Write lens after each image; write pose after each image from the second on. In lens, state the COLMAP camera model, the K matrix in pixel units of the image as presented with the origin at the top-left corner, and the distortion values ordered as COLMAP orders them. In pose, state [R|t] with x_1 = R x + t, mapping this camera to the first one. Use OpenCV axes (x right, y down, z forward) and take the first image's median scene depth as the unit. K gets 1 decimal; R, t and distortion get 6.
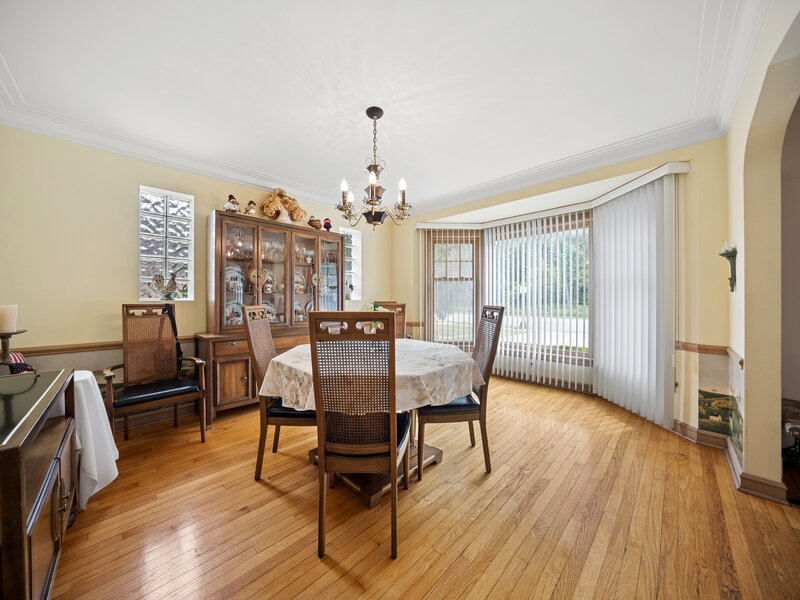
lens RADIAL K [[275.1, 0, 399.7], [0, 275.1, 305.3], [0, 0, 1]] dist [0.000059, 0.000012]
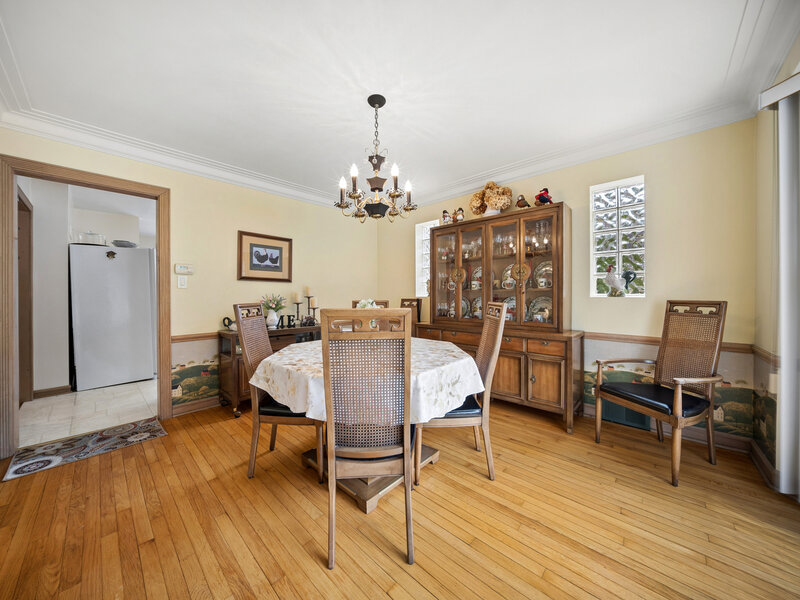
lens RADIAL K [[287.7, 0, 397.3], [0, 287.7, 304.4], [0, 0, 1]] dist [-0.009974, -0.000023]
pose [[0.999538, 0.002195, 0.030304, -0.142425], [-0.002395, 0.999976, 0.006571, 0.000516], [-0.030289, -0.006640, 0.999519, 0.002887]]
